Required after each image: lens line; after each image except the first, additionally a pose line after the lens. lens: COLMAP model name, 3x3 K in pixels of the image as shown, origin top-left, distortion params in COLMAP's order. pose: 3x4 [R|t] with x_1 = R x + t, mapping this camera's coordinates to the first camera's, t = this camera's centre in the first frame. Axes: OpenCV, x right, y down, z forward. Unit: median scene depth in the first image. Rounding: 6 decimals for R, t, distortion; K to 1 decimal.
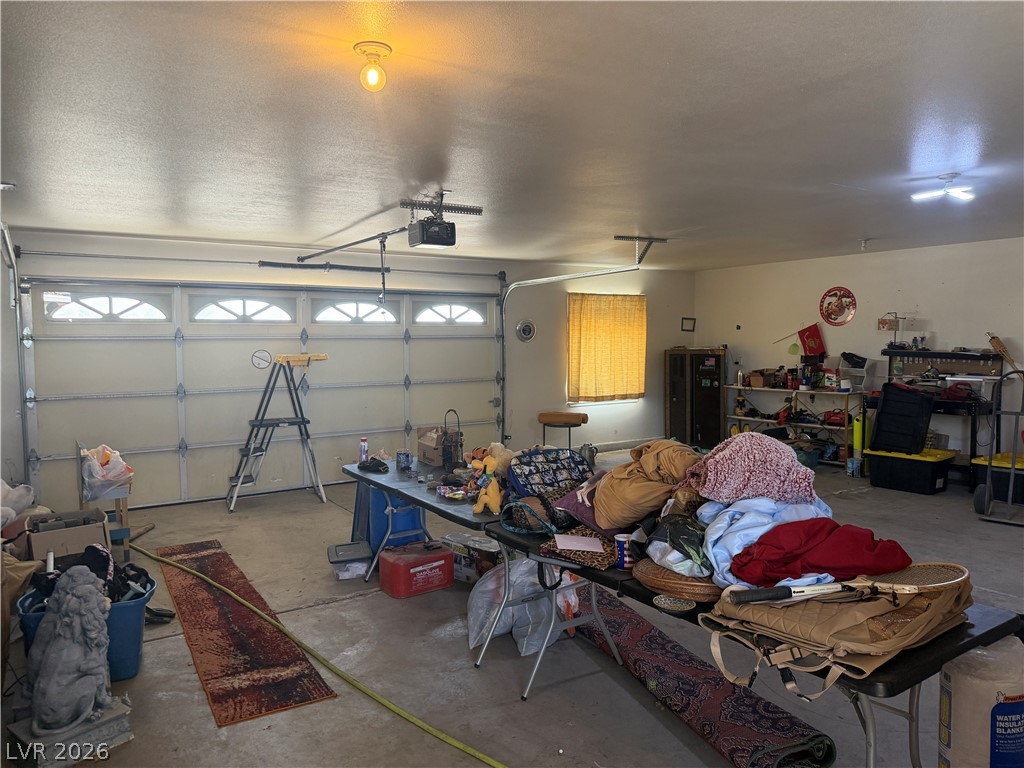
lens RADIAL K [[726.8, 0, 507.0], [0, 726.8, 380.0], [0, 0, 1]] dist [0.022019, -0.030970]
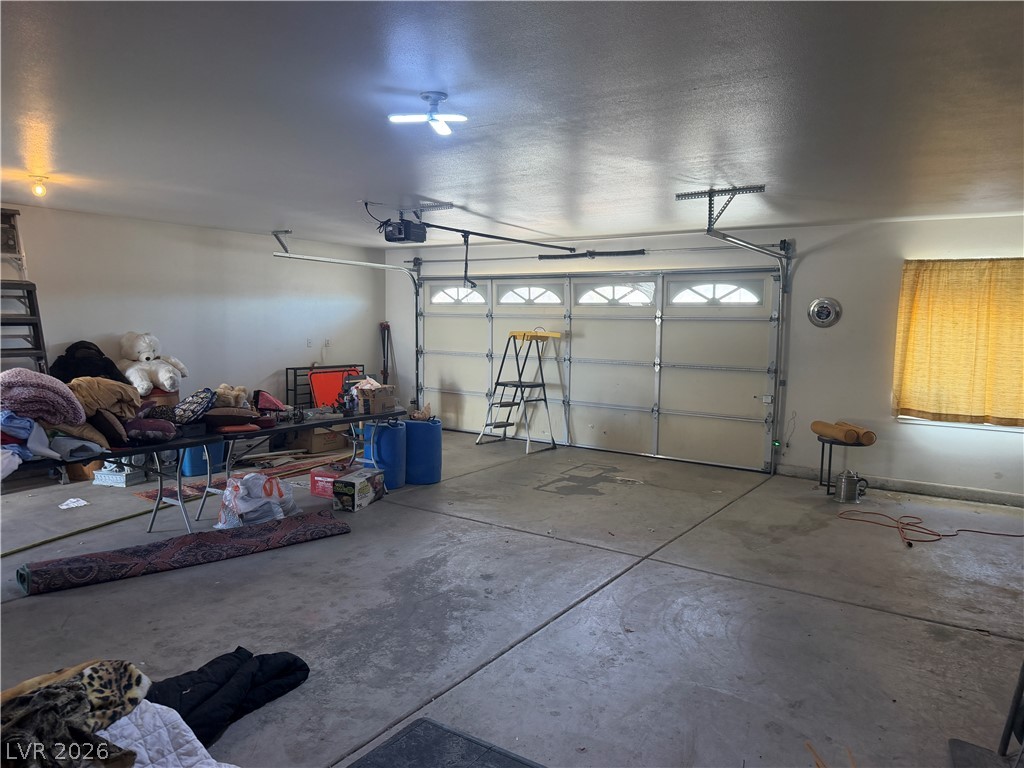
lens RADIAL K [[726.8, 0, 514.5], [0, 726.8, 388.7], [0, 0, 1]] dist [0.022019, -0.030970]
pose [[0.340592, 0.101866, -0.934677, 0.730957], [-0.071712, 0.994032, 0.082203, -0.031733], [0.937473, 0.039030, 0.345864, 0.480451]]
